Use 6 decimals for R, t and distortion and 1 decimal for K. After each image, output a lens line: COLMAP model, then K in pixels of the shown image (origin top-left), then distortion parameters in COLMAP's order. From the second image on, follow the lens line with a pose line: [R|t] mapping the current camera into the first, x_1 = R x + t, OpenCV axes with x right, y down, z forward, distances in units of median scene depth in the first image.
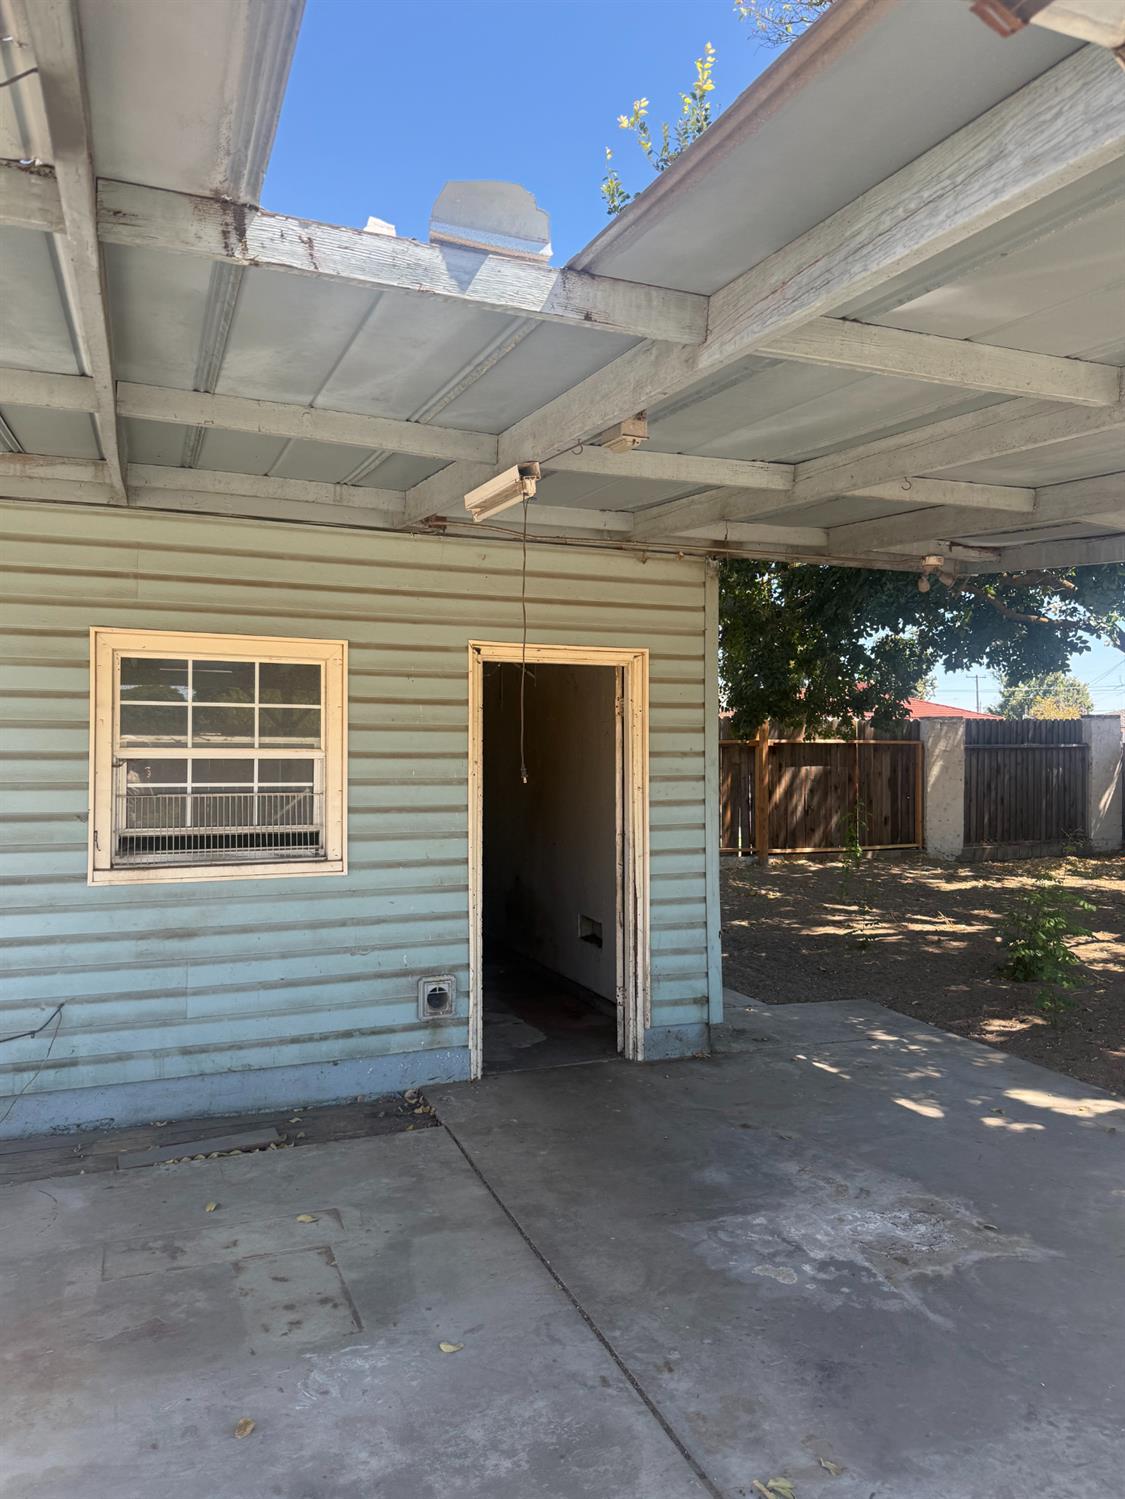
lens RADIAL K [[1041.0, 0, 562.7], [0, 1041.0, 747.7], [0, 0, 1]] dist [0.000632, -0.000036]
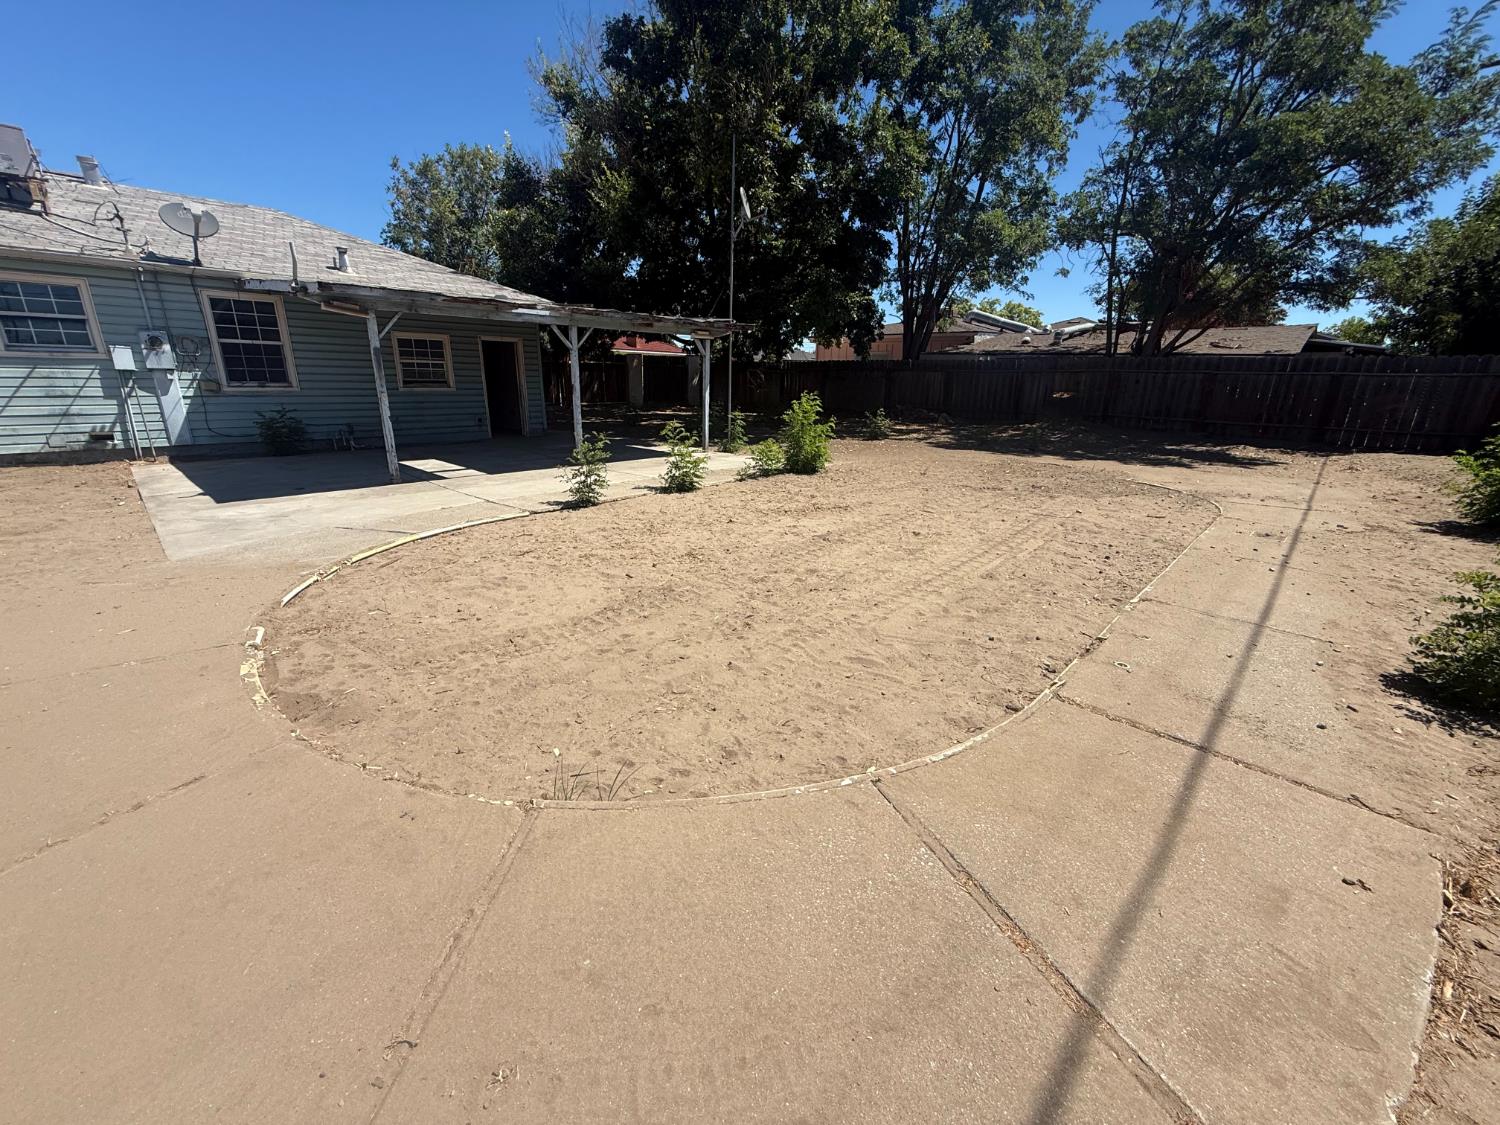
lens RADIAL K [[595.6, 0, 744.0], [0, 595.6, 564.7], [0, 0, 1]] dist [0.000124, 0.000446]
pose [[0.915050, -0.103341, 0.389878, -0.148400], [-0.025601, 0.949791, 0.311836, 0.000452], [-0.402528, -0.295327, 0.866460, -1.964470]]
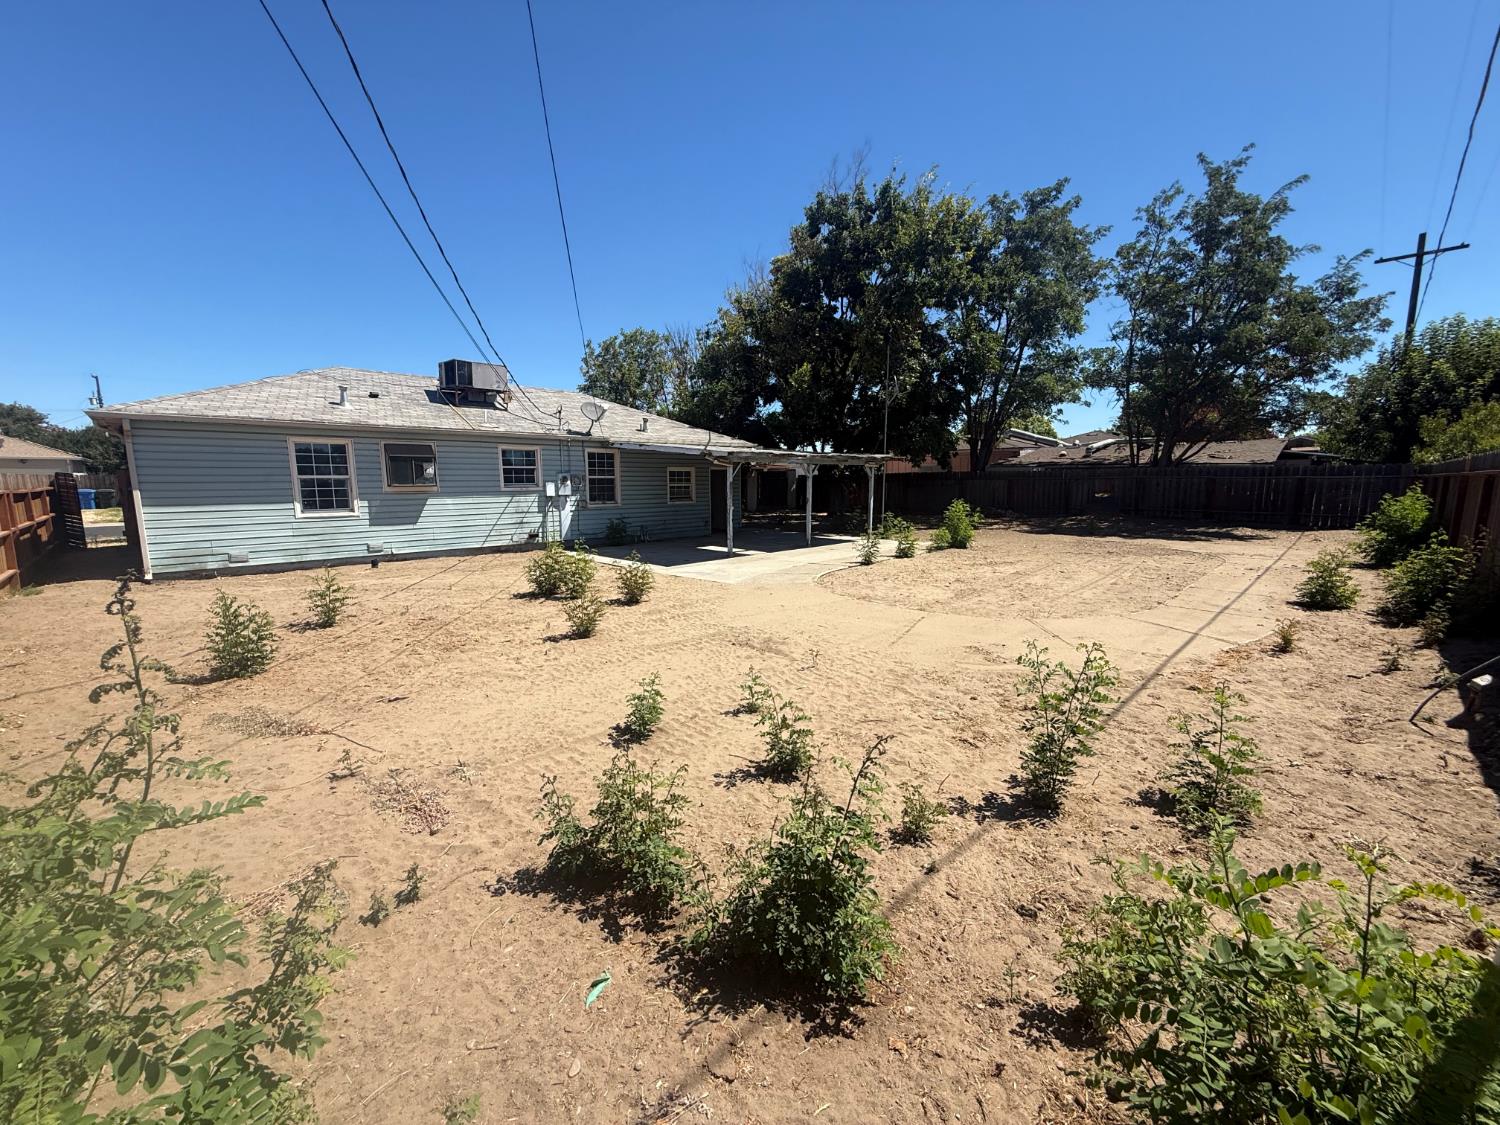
lens RADIAL K [[595.6, 0, 742.5], [0, 595.6, 565.6], [0, 0, 1]] dist [0.000124, 0.000446]
pose [[0.925616, -0.056605, 0.374207, -1.390566], [-0.001212, 0.988303, 0.152495, -0.065833], [-0.378462, -0.141605, 0.914721, -2.697451]]
